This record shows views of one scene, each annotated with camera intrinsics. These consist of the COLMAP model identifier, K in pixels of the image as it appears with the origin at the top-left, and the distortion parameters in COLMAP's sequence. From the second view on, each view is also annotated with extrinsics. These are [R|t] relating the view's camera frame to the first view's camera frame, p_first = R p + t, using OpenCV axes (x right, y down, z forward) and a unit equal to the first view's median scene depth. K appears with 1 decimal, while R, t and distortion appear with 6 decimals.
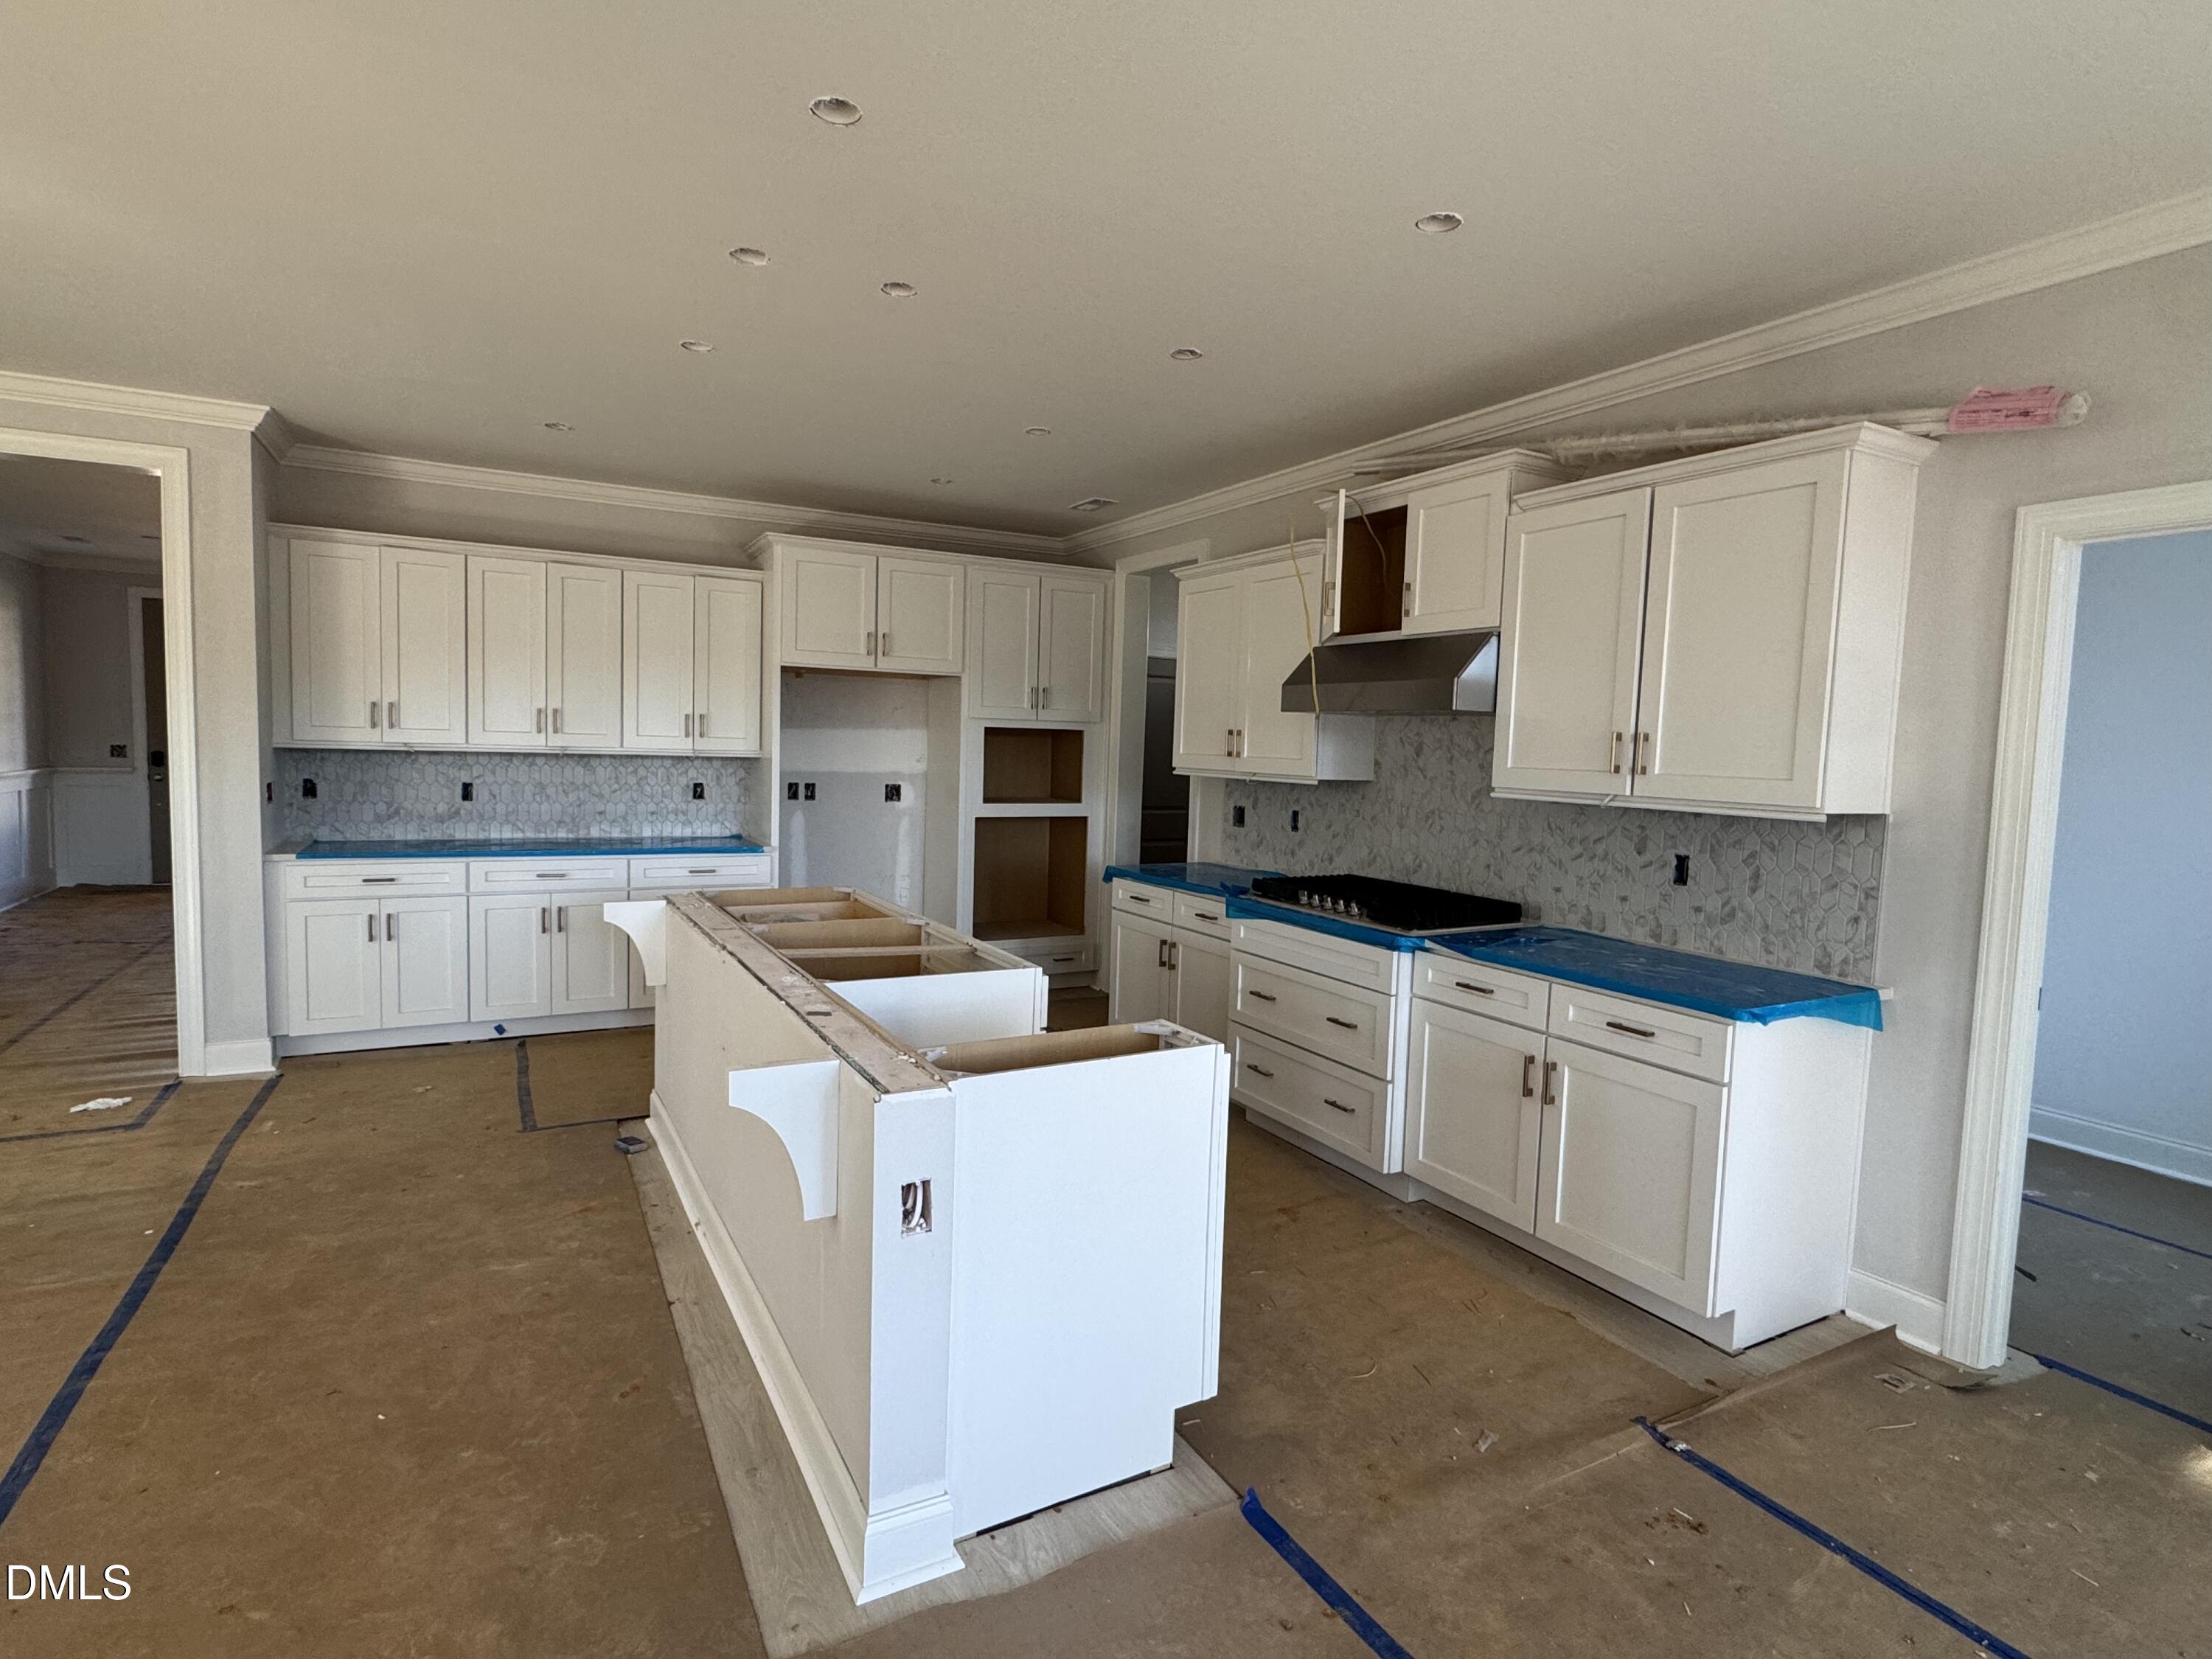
lens RADIAL K [[1122.4, 0, 1106.0], [0, 1122.4, 829.5], [0, 0, 1]] dist [-0.001382, 0.000711]
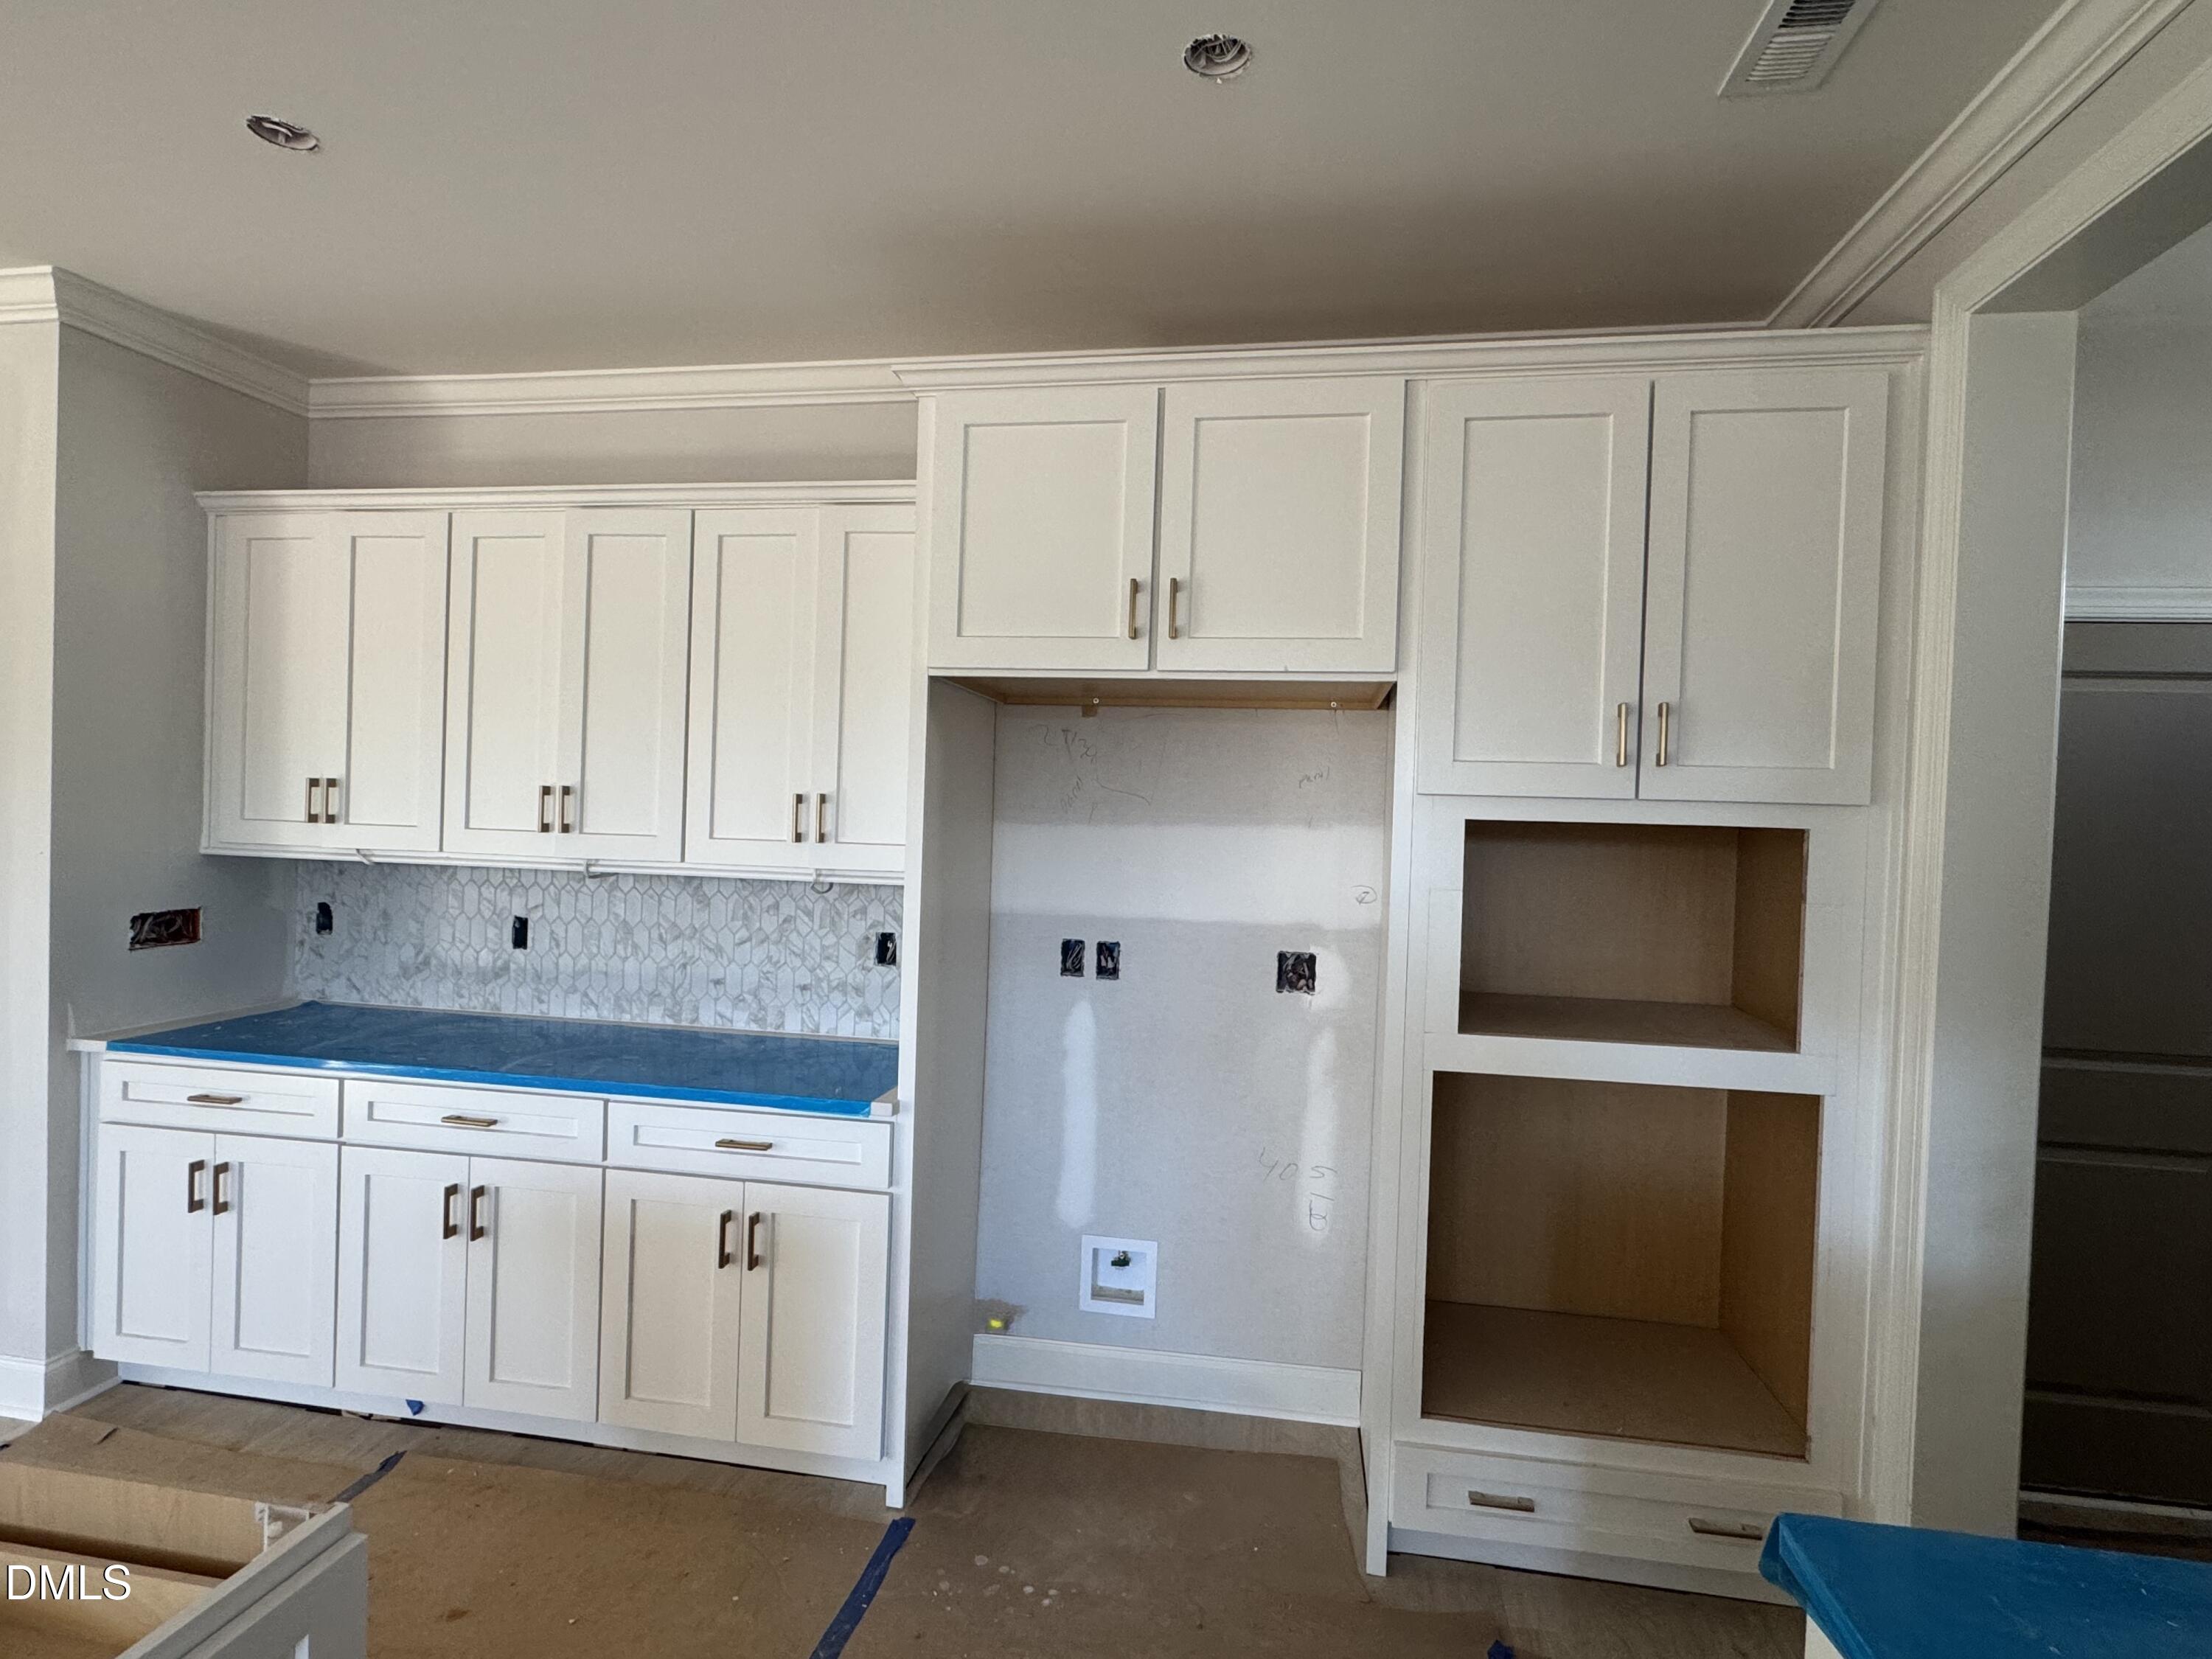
lens RADIAL K [[1122.4, 0, 1106.0], [0, 1122.4, 829.5], [0, 0, 1]] dist [-0.001382, 0.000711]
pose [[0.783748, 0.001760, -0.621076, 0.025276], [-0.056715, 0.996021, -0.068747, -0.060797], [0.618484, 0.089105, 0.780729, 0.692223]]
